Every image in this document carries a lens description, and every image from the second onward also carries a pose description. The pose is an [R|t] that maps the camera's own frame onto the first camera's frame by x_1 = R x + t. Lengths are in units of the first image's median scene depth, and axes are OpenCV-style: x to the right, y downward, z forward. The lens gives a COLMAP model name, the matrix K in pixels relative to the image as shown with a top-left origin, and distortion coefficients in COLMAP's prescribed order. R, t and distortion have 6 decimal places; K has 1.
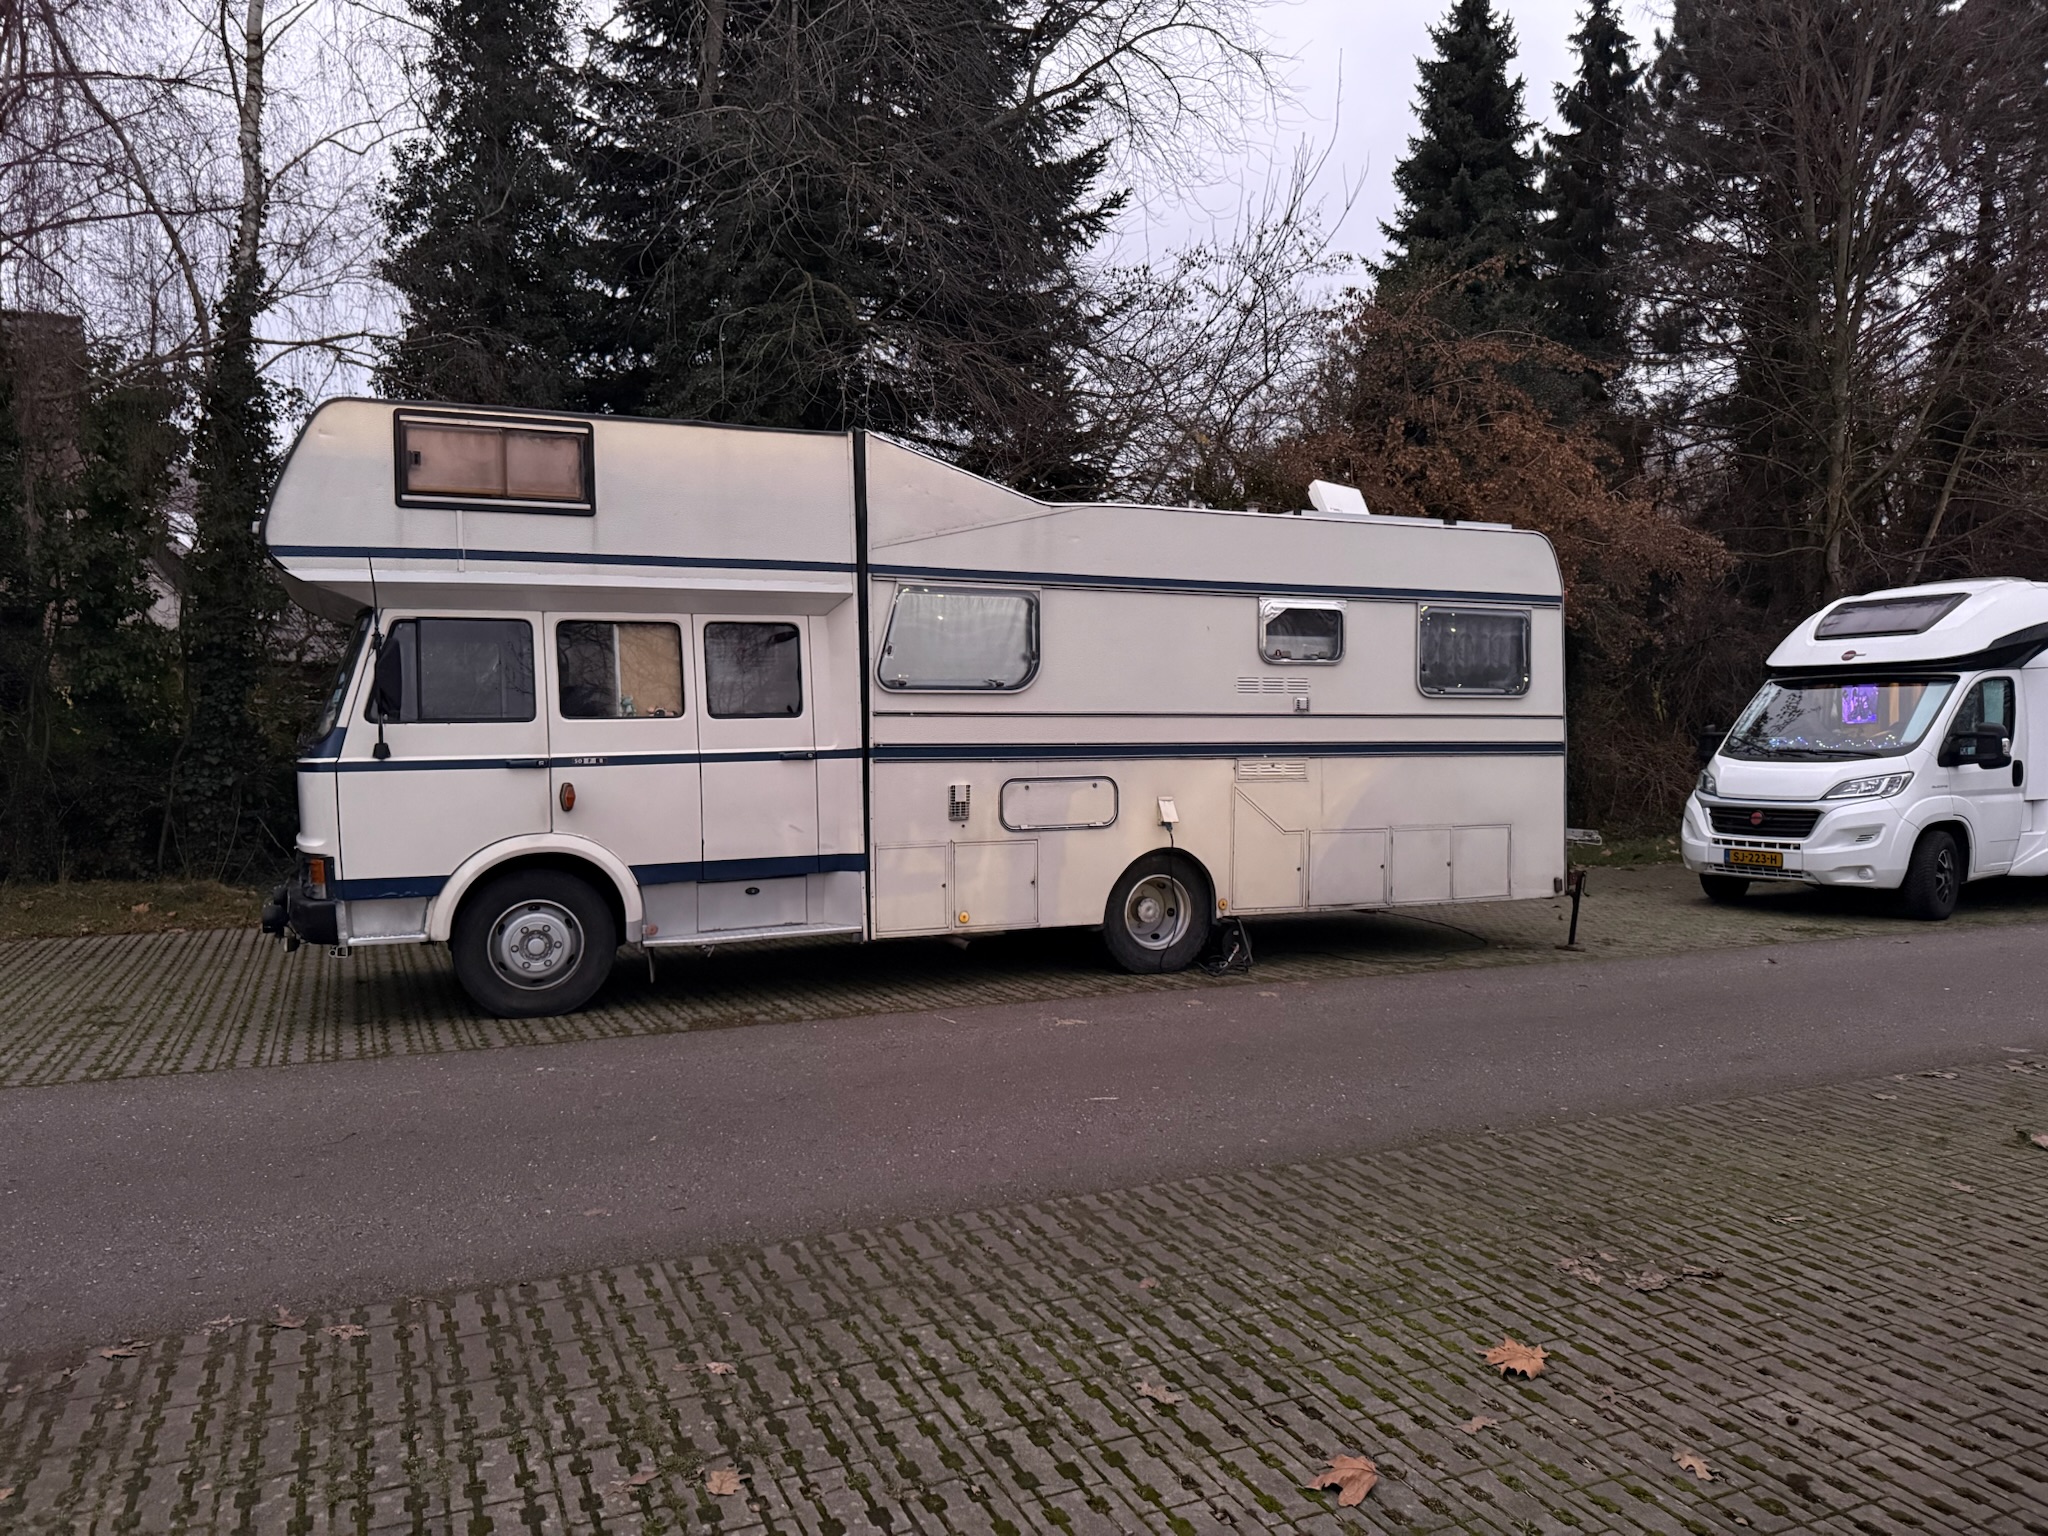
lens RADIAL K [[1425.9, 0, 1023.5], [0, 1425.9, 772.2], [0, 0, 1]] dist [0.001194, 0.000081]
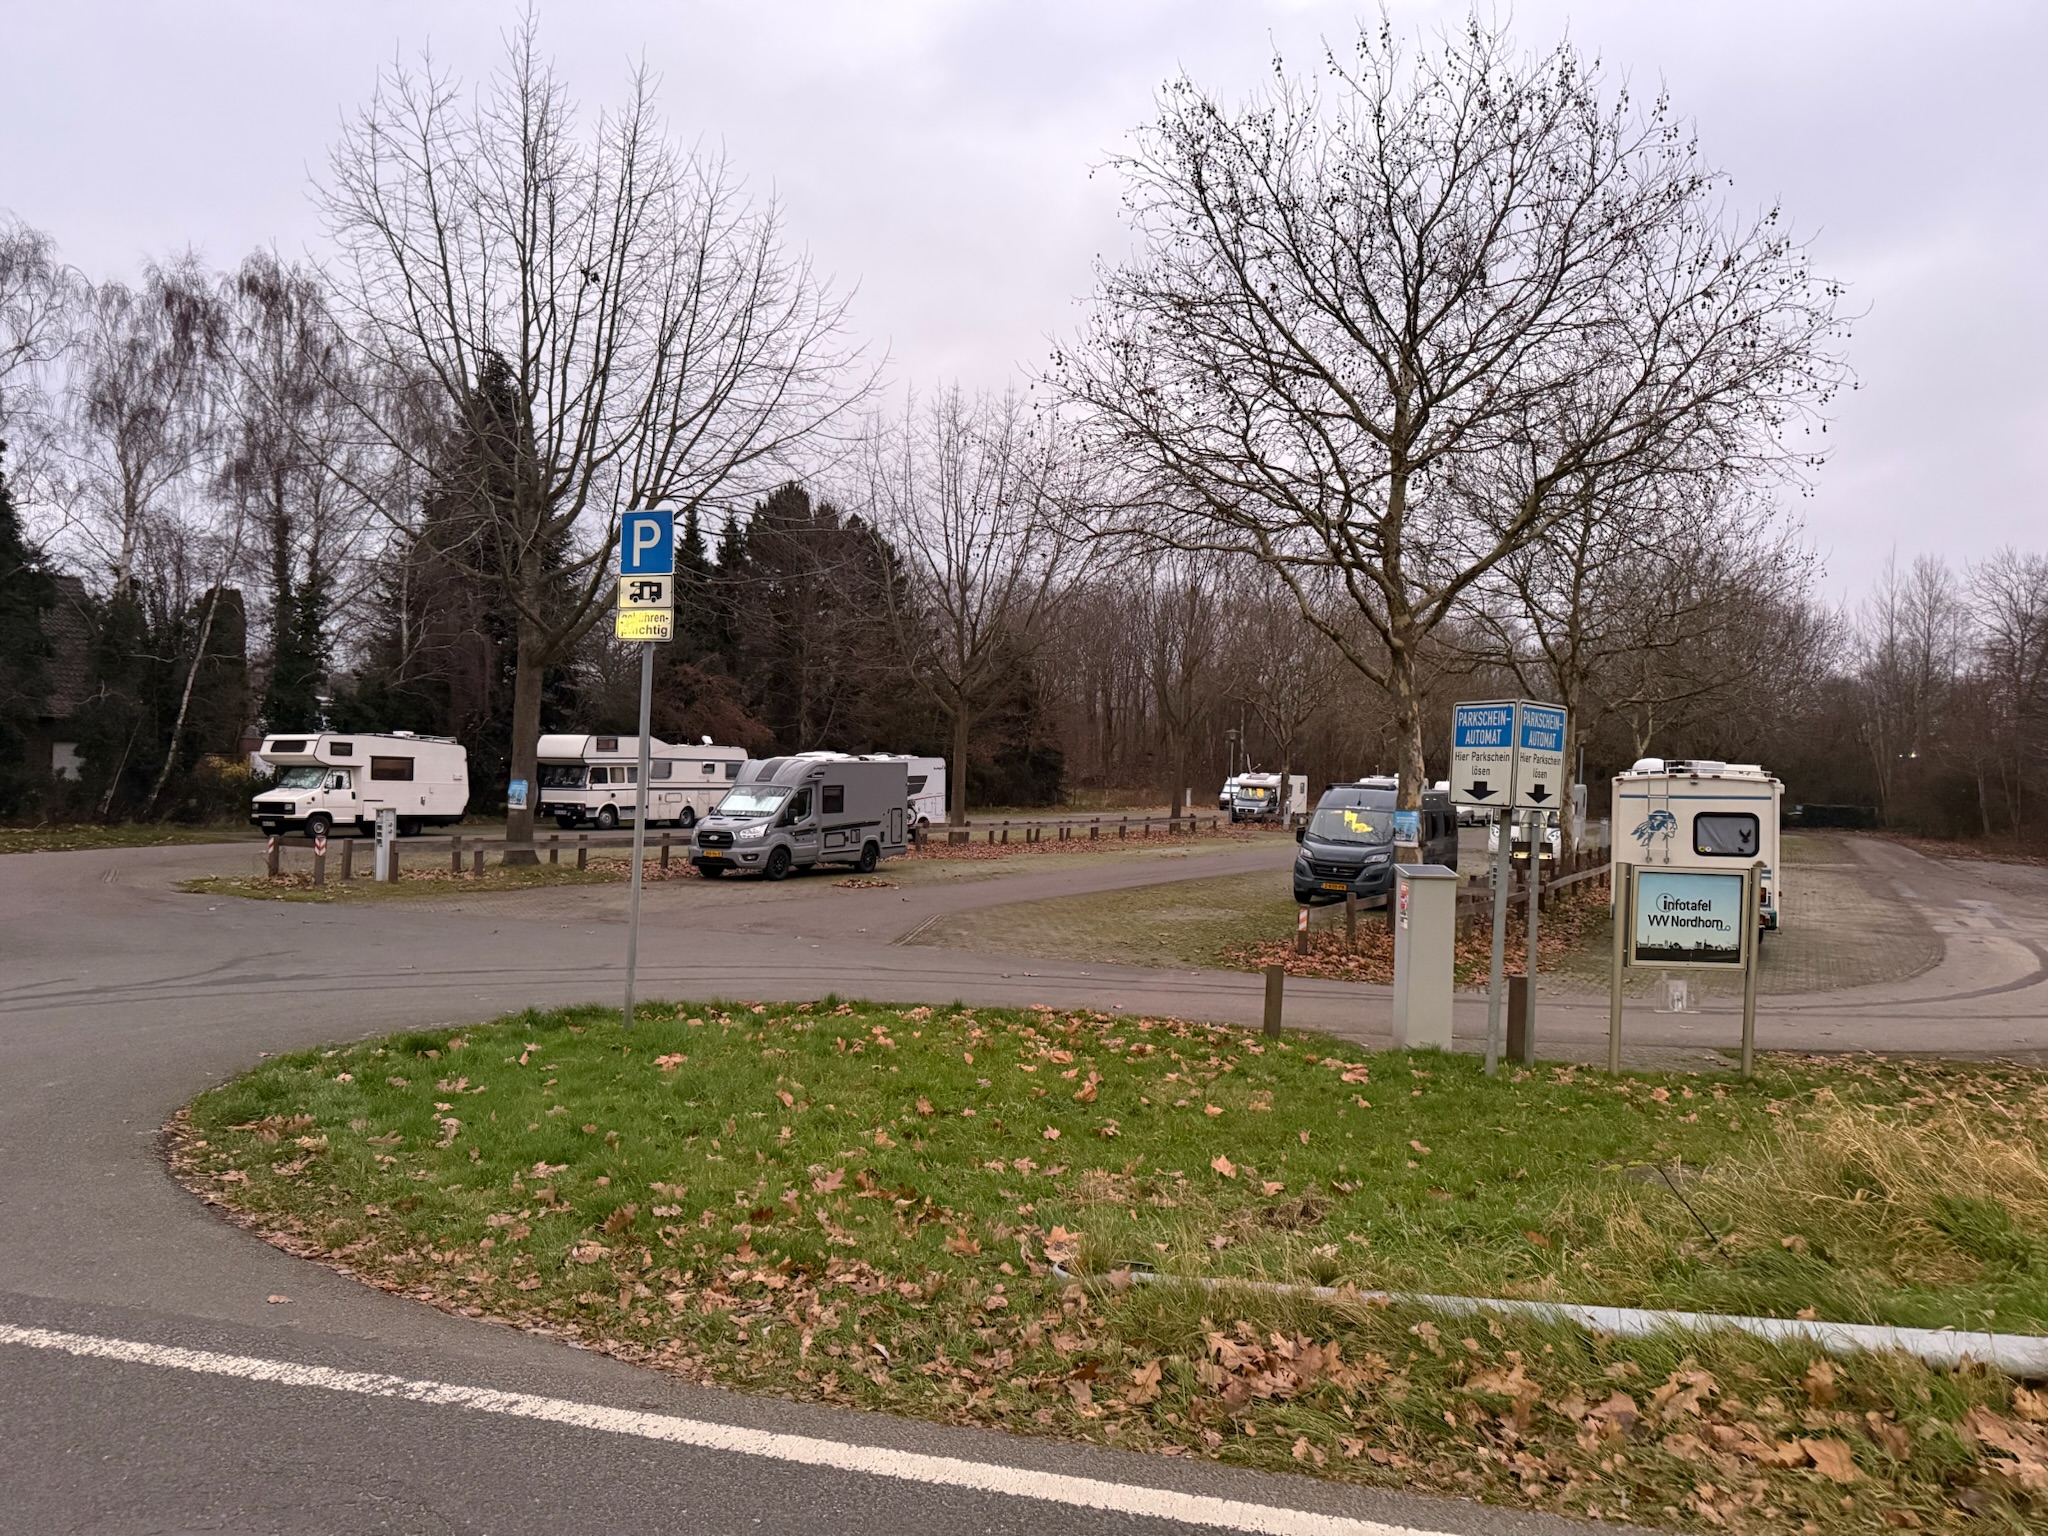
lens RADIAL K [[1425.9, 0, 1024.1], [0, 1425.9, 769.3], [0, 0, 1]] dist [0.001194, 0.000081]
pose [[0.808756, 0.007808, 0.588093, -2.182469], [0.025554, 0.998501, -0.048400, 0.218417], [-0.587589, 0.054172, 0.807344, -4.428052]]
